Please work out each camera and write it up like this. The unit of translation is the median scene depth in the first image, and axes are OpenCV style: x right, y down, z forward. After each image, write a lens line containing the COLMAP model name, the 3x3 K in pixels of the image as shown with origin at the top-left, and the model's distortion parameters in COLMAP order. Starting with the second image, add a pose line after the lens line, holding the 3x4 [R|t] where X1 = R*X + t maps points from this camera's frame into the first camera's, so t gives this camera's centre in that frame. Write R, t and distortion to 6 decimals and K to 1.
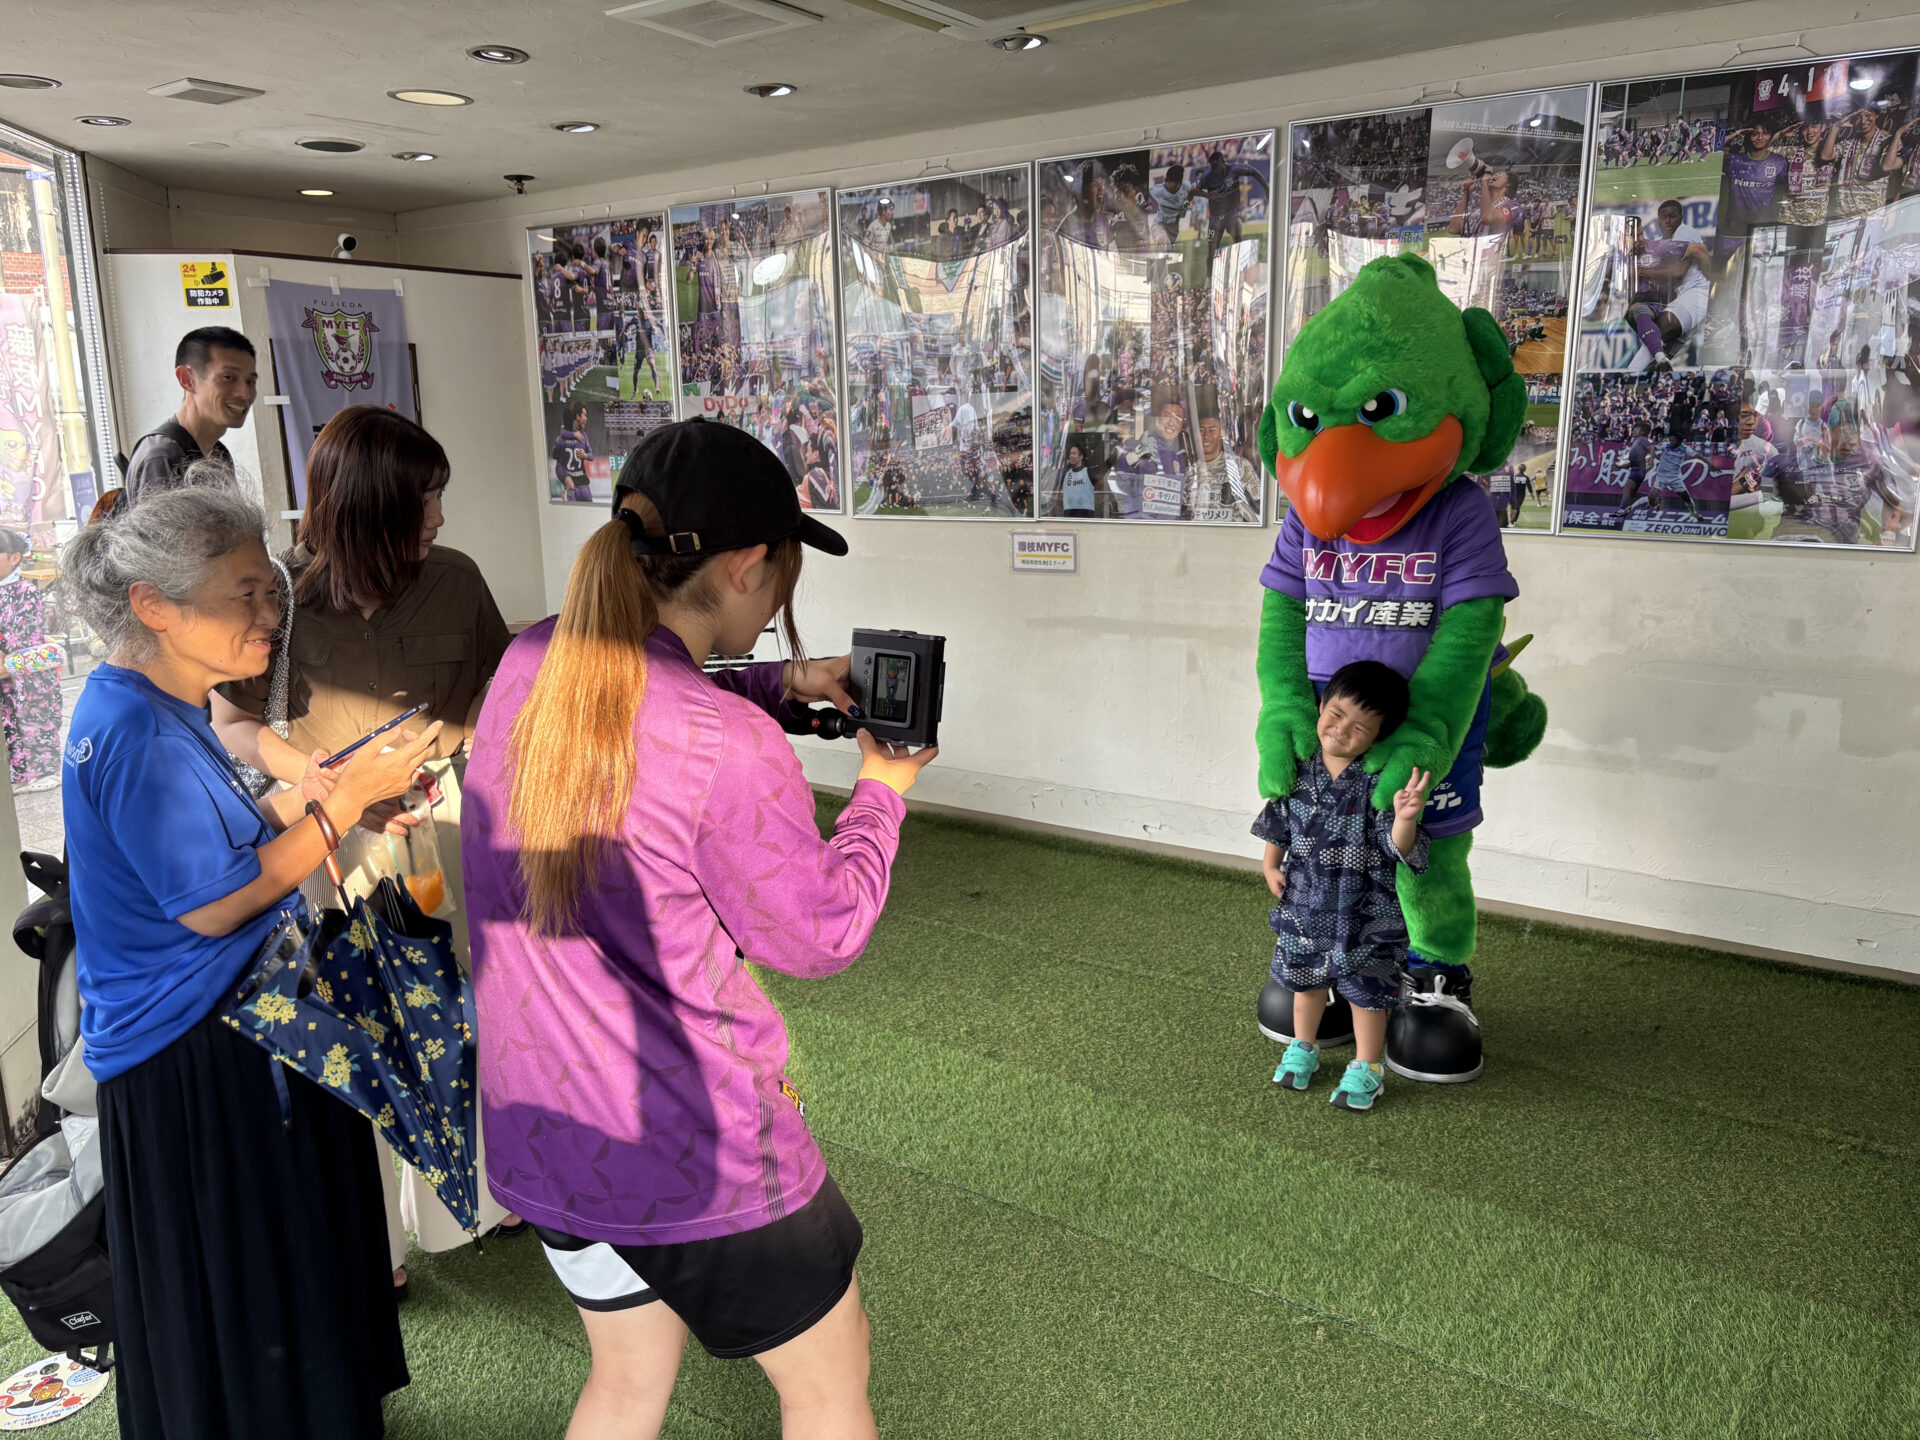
lens RADIAL K [[1414.2, 0, 972.5], [0, 1414.2, 721.7], [0, 0, 1]] dist [0.024023, -0.023299]
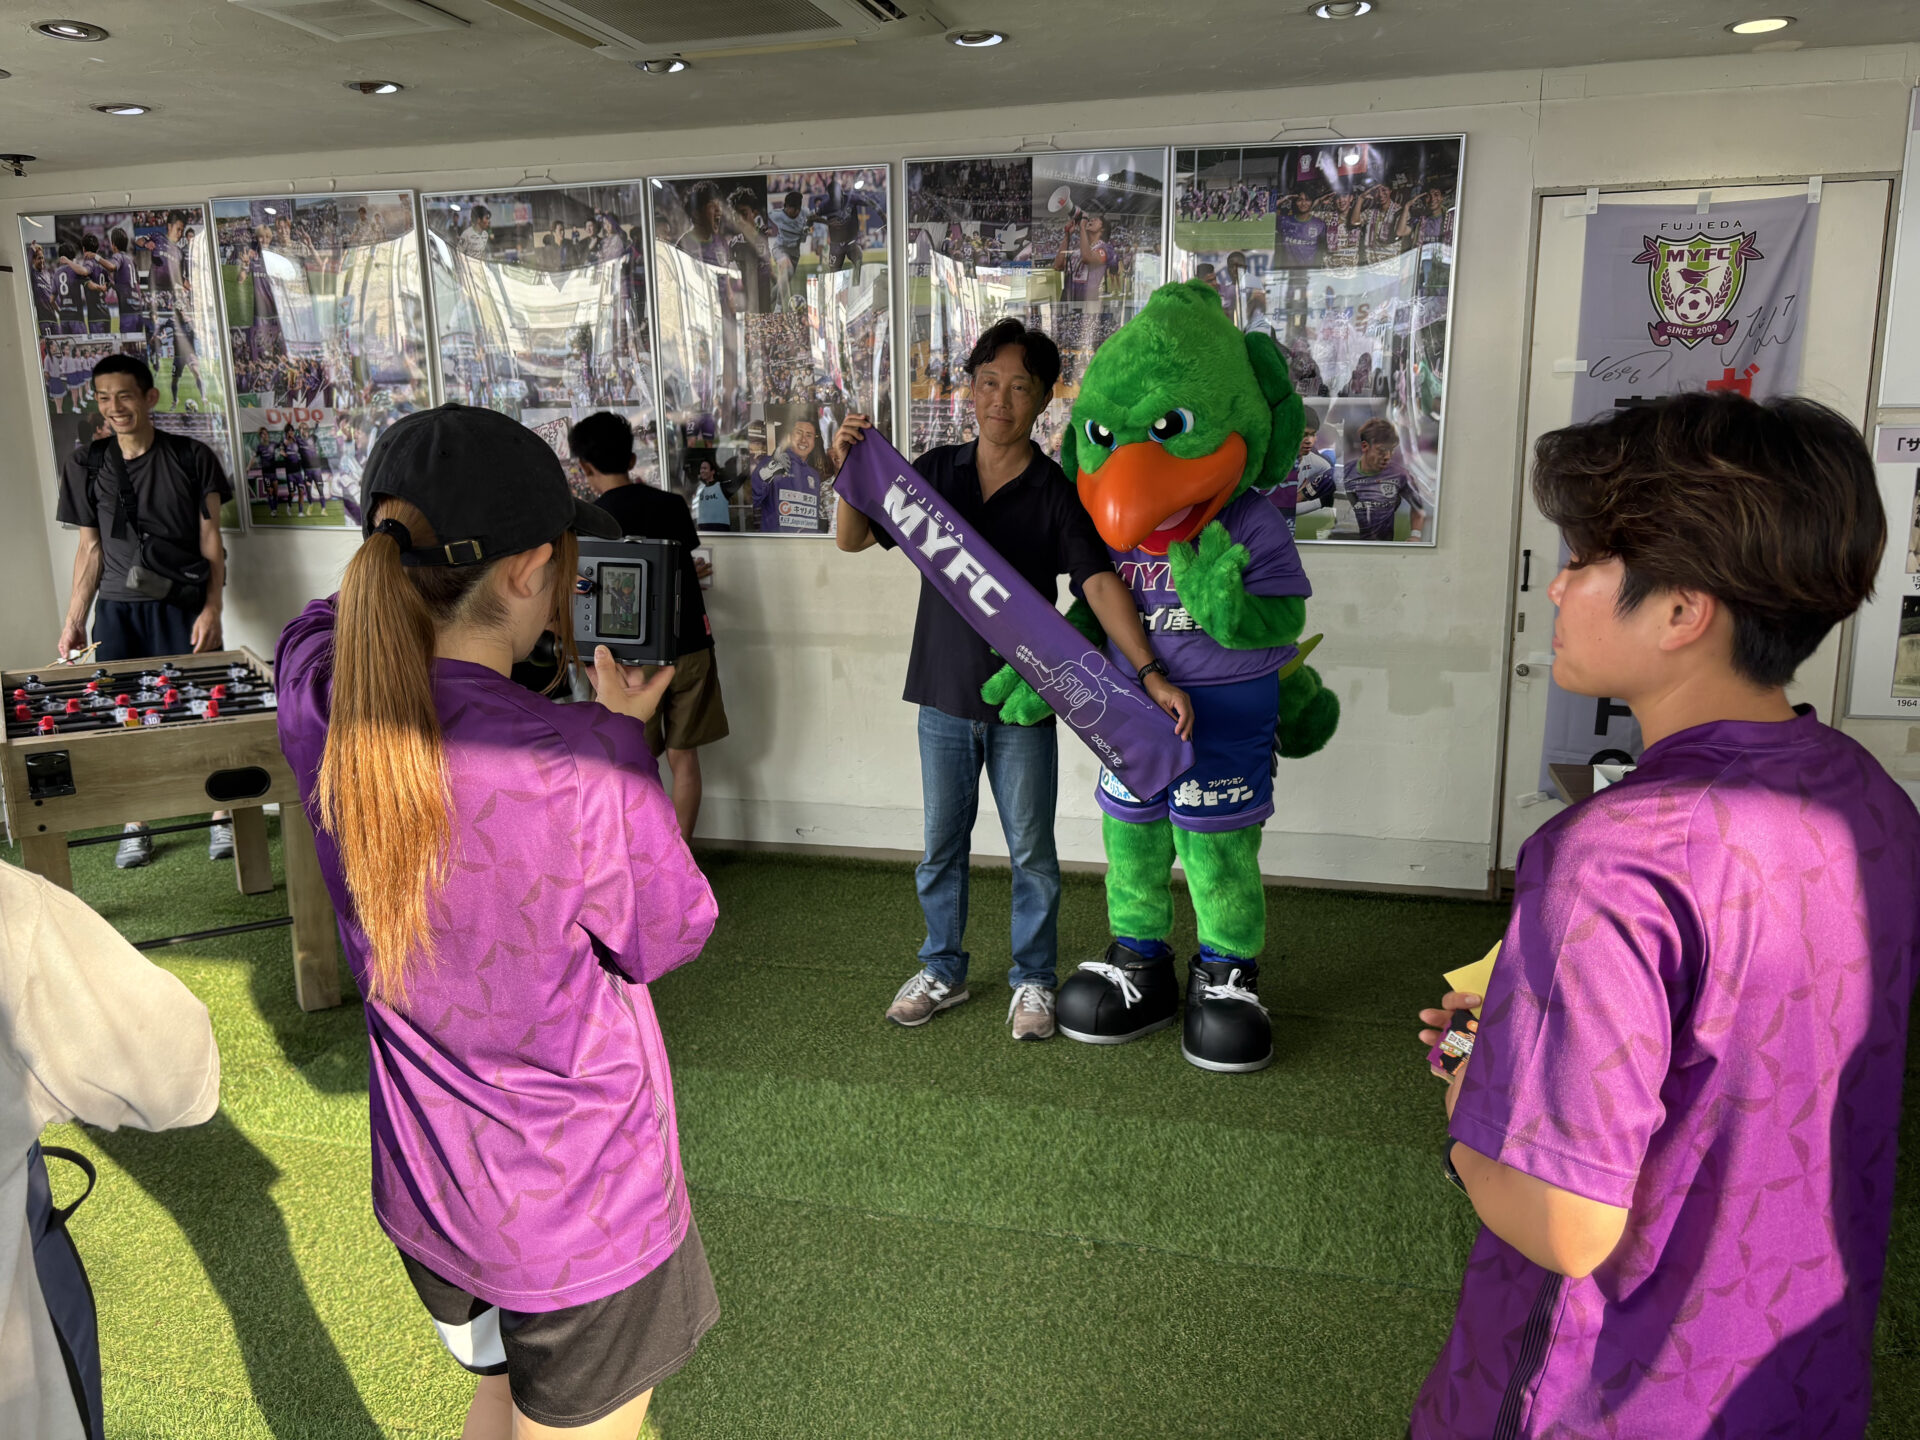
lens RADIAL K [[1414.2, 0, 966.4], [0, 1414.2, 715.2], [0, 0, 1]] dist [0.024023, -0.023299]
pose [[0.938179, -0.067813, 0.339443, -0.120430], [0.070627, 0.997494, 0.004073, -0.005647], [-0.338869, 0.020152, 0.940618, -0.012463]]
